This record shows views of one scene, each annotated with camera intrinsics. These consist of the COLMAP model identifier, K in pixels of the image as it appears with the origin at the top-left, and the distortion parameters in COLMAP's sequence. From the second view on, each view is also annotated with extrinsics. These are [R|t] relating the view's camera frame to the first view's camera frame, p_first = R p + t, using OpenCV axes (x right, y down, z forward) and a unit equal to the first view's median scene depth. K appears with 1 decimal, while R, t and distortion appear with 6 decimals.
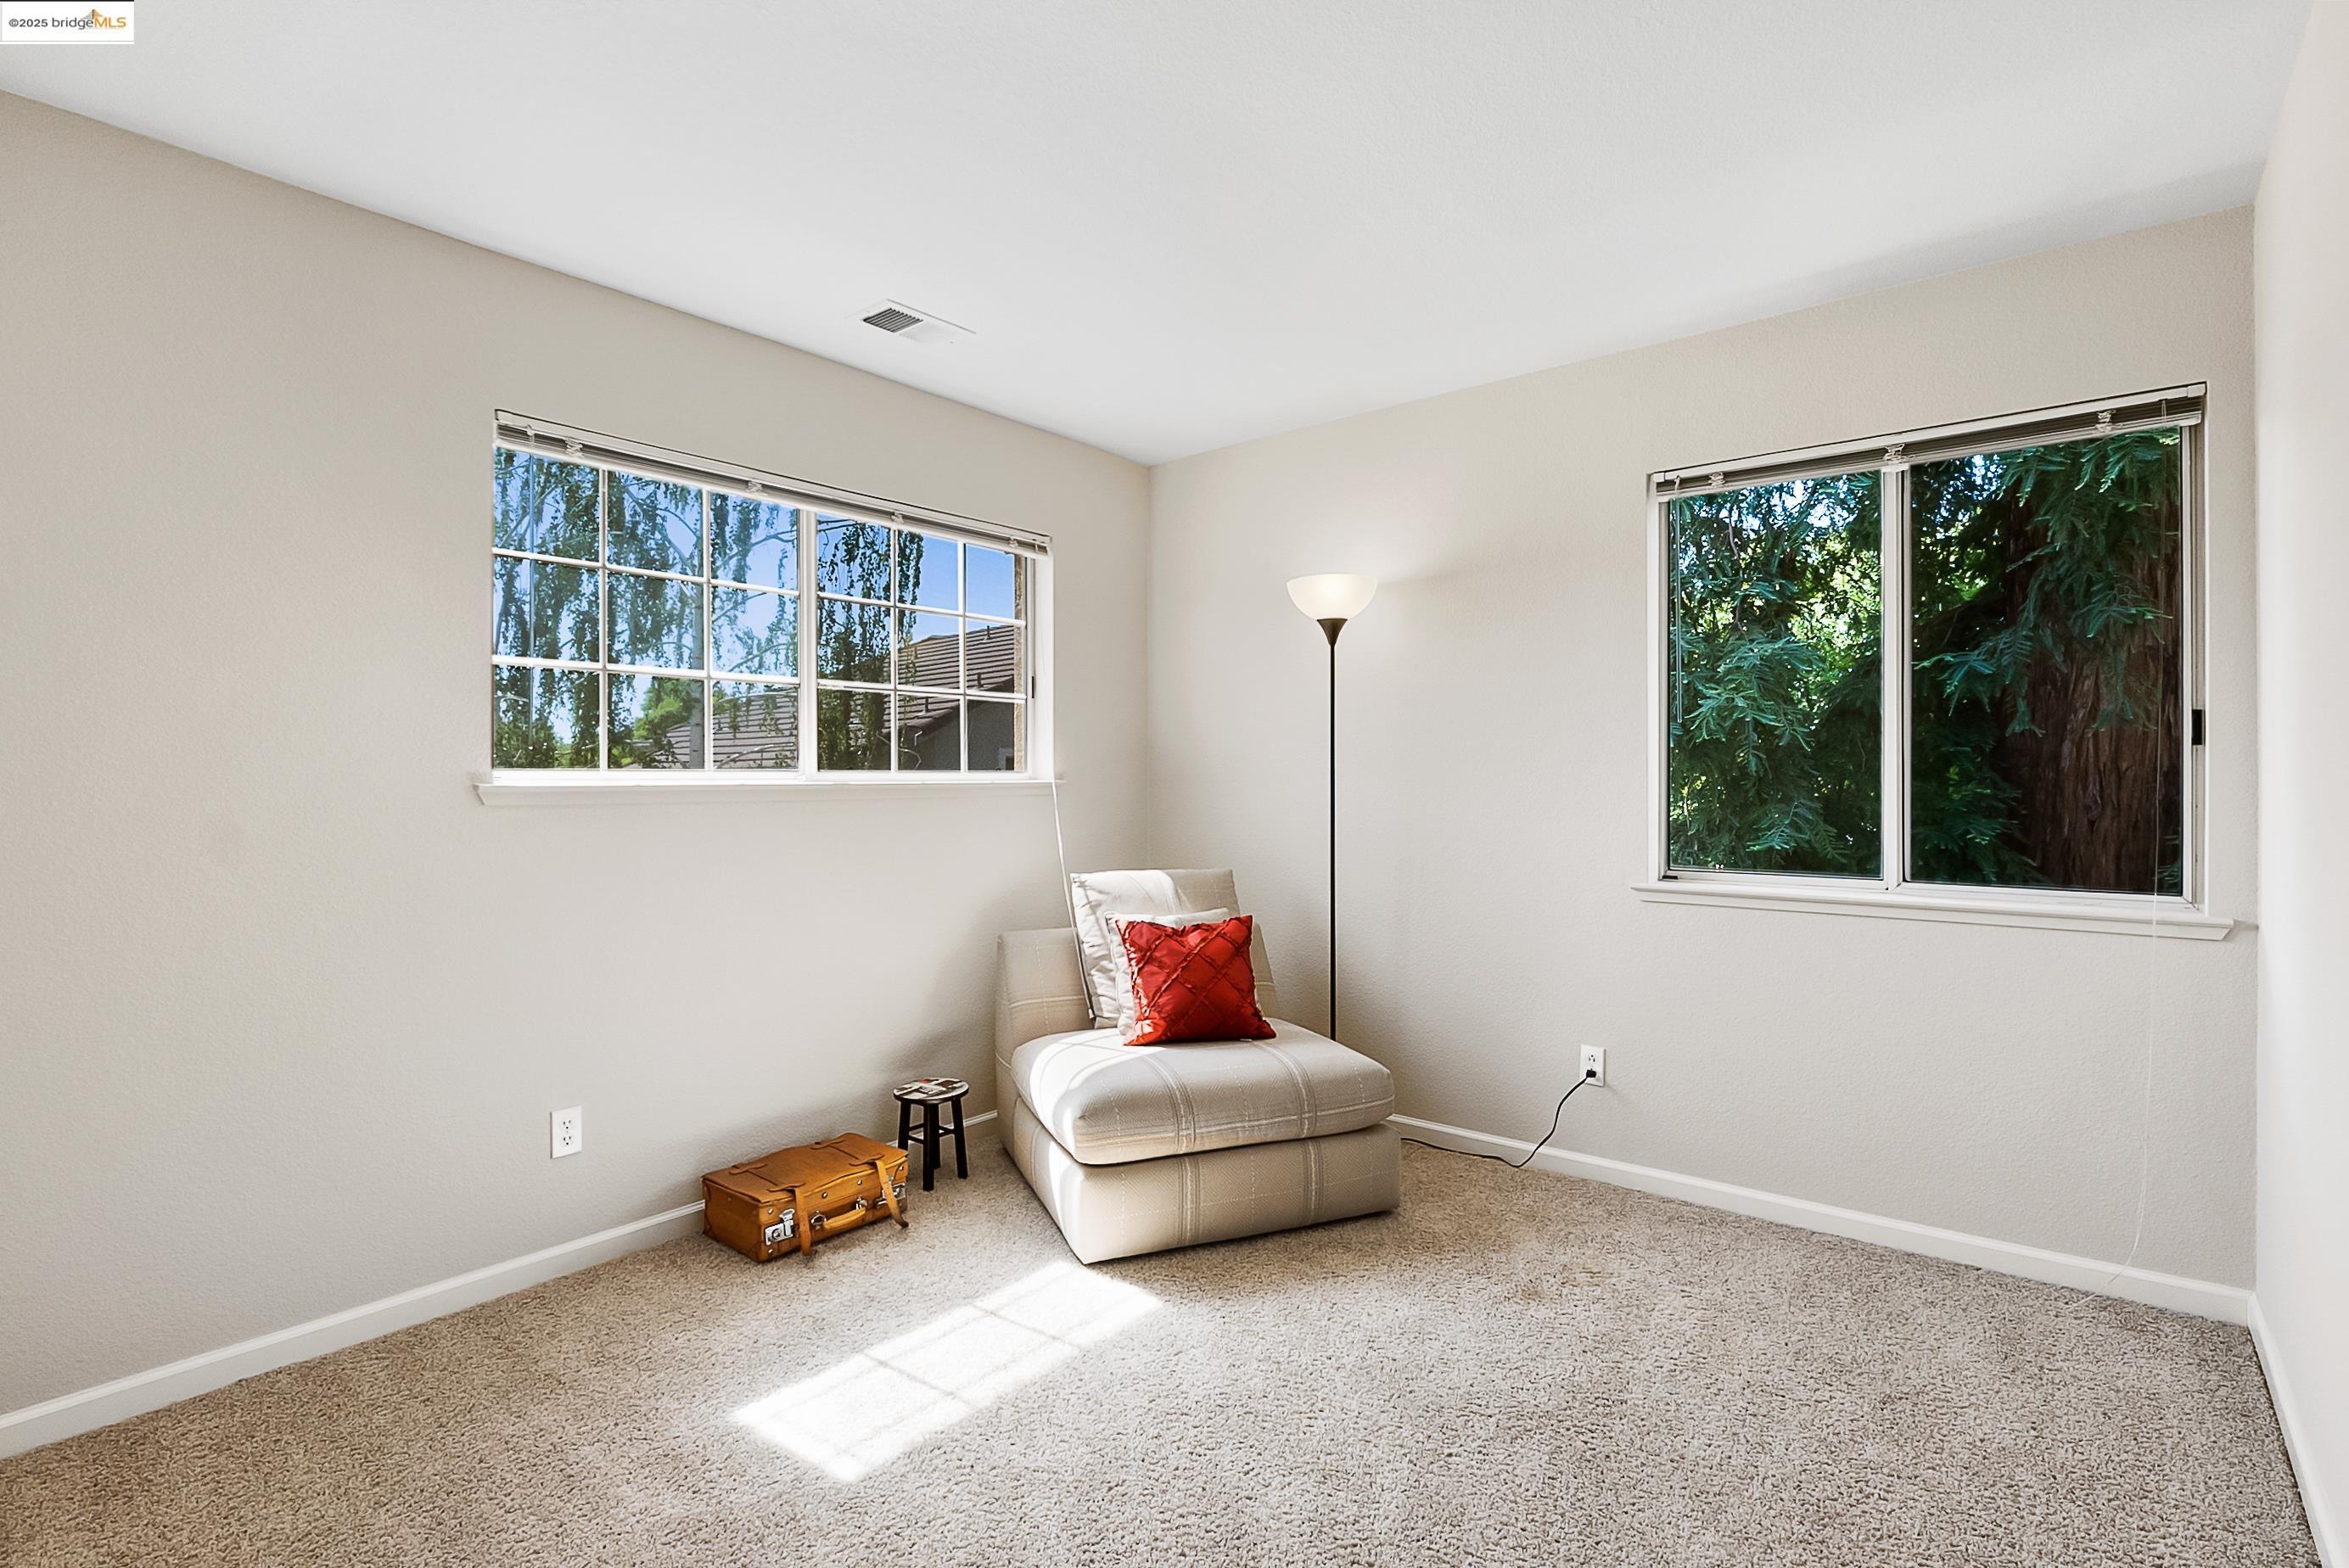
lens RADIAL K [[1133.9, 0, 1150.3], [0, 1133.9, 781.2], [0, 0, 1]] dist [0.033888, 0.000196]
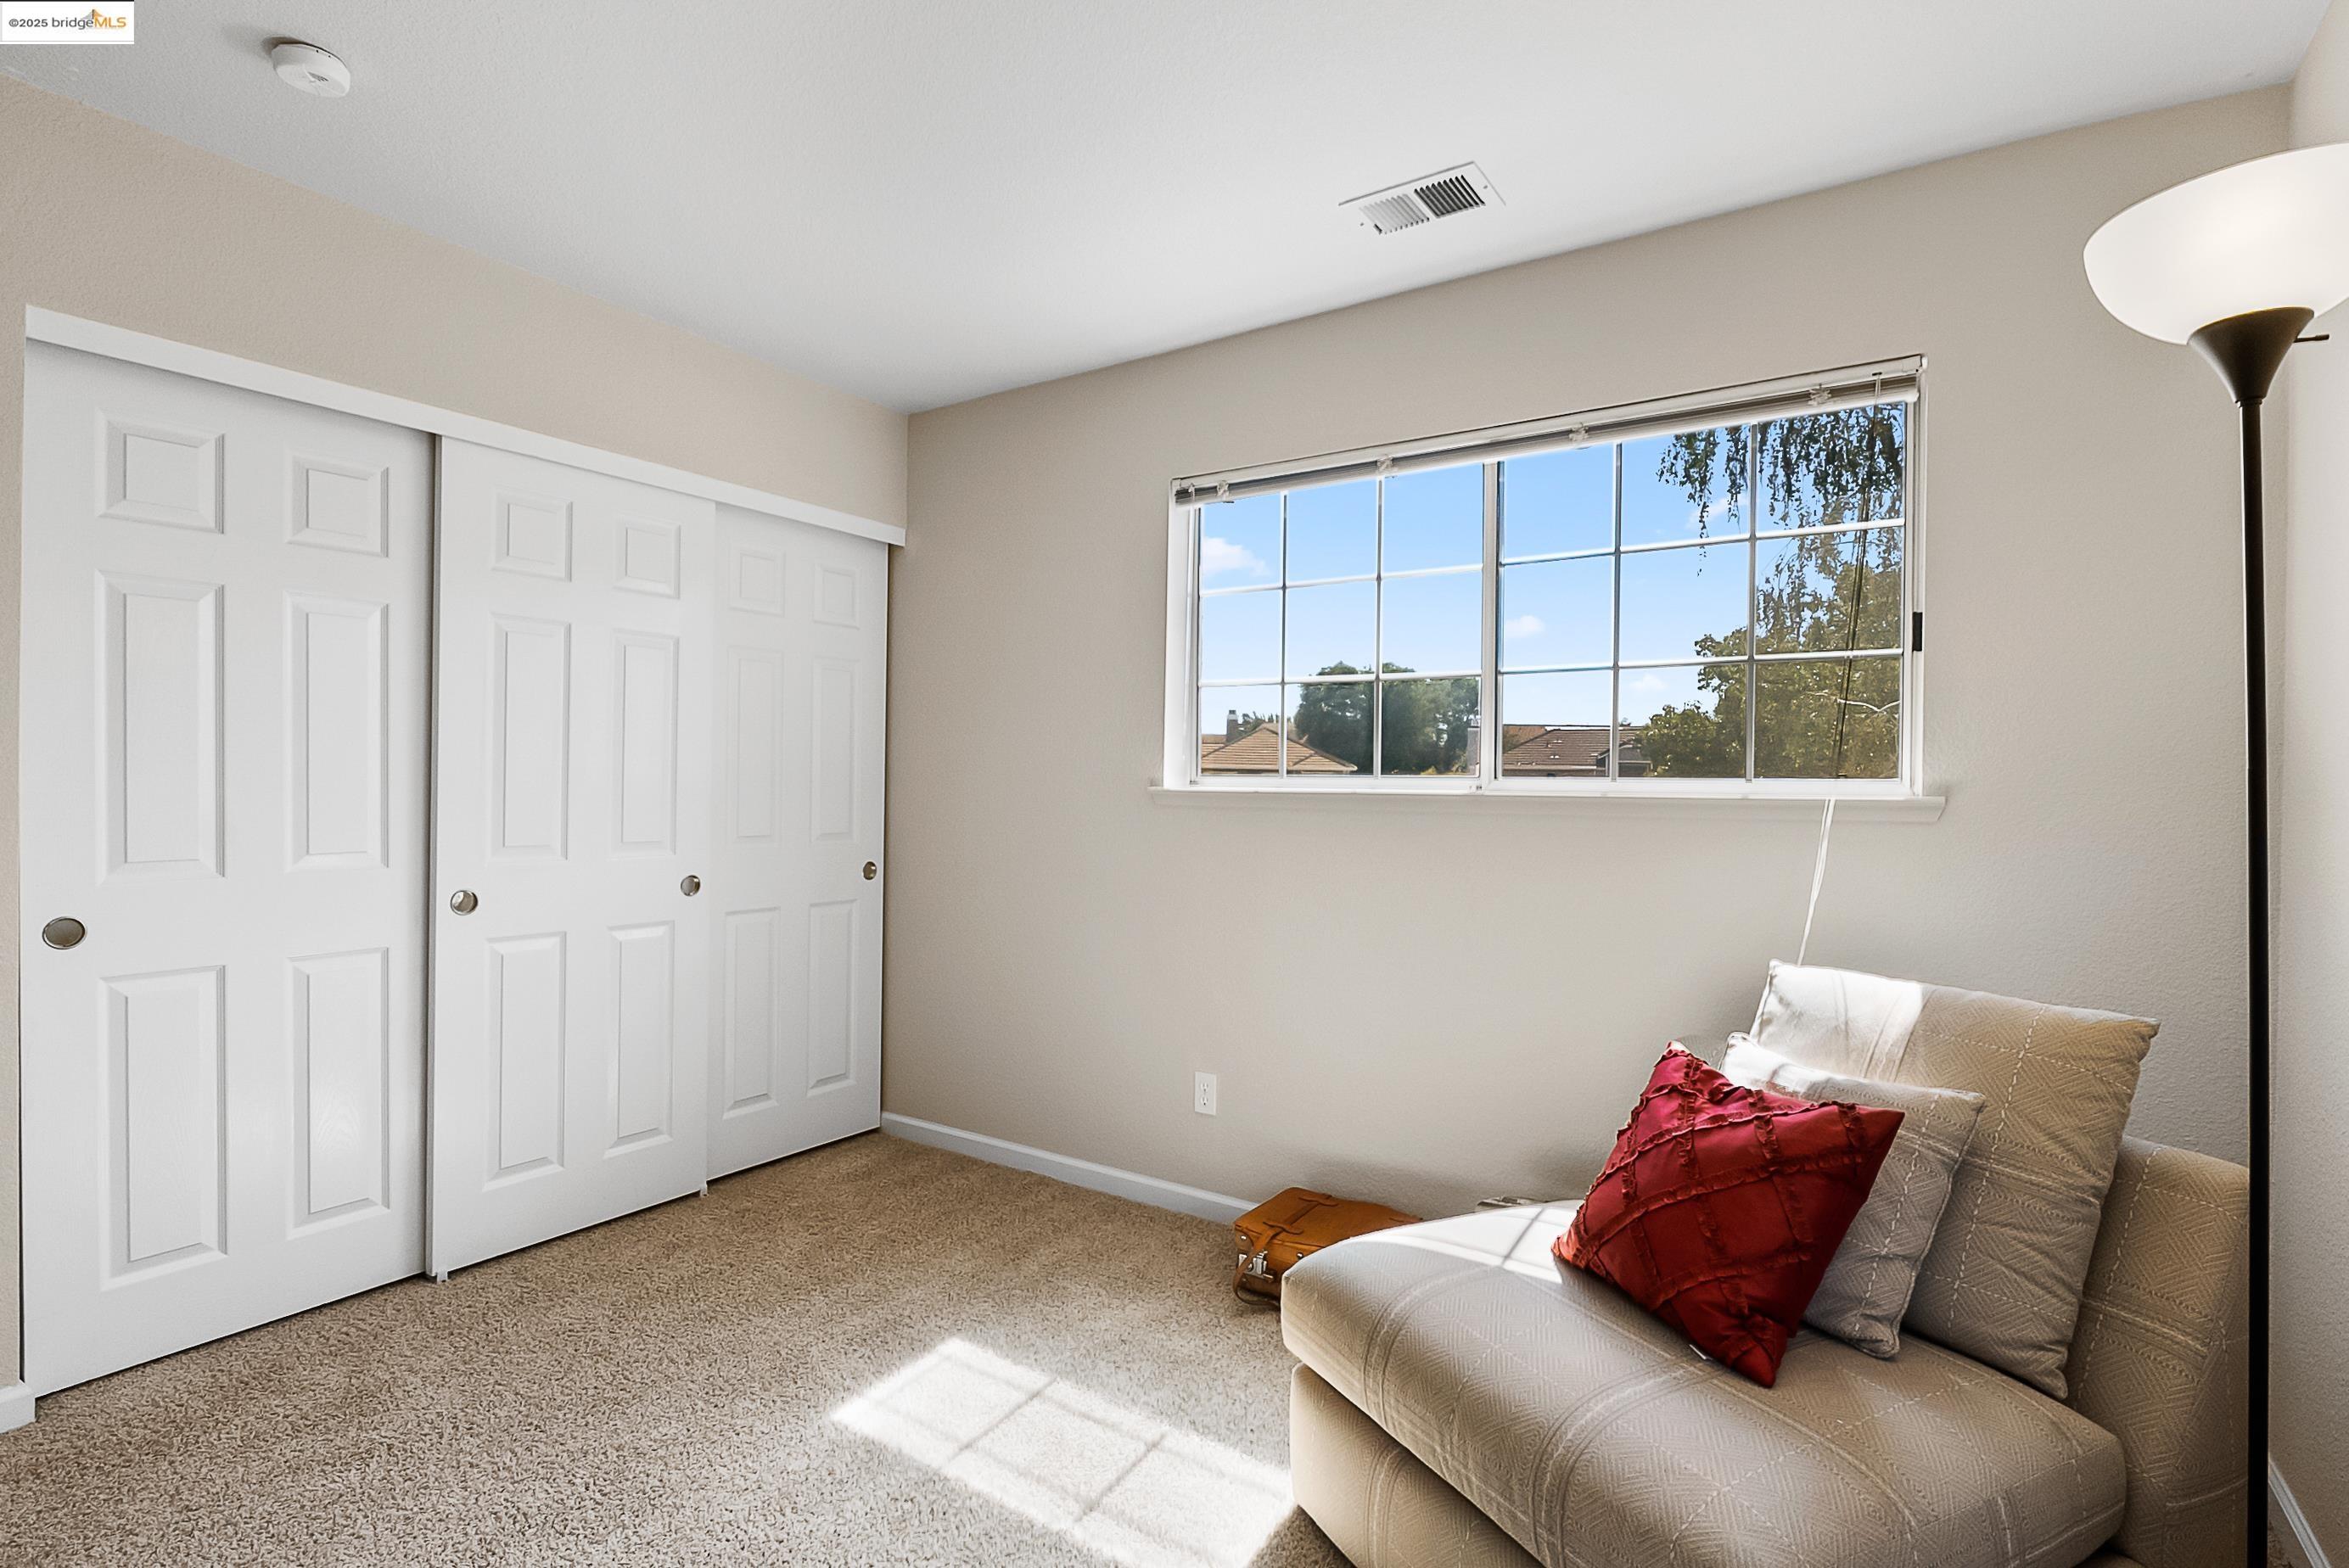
lens RADIAL K [[1133.9, 0, 1150.3], [0, 1133.9, 781.2], [0, 0, 1]] dist [0.033888, 0.000196]
pose [[0.092910, 0.004642, -0.995664, 0.613824], [-0.002315, 0.999987, 0.004446, -0.011748], [0.995672, 0.001892, 0.092920, 0.838681]]
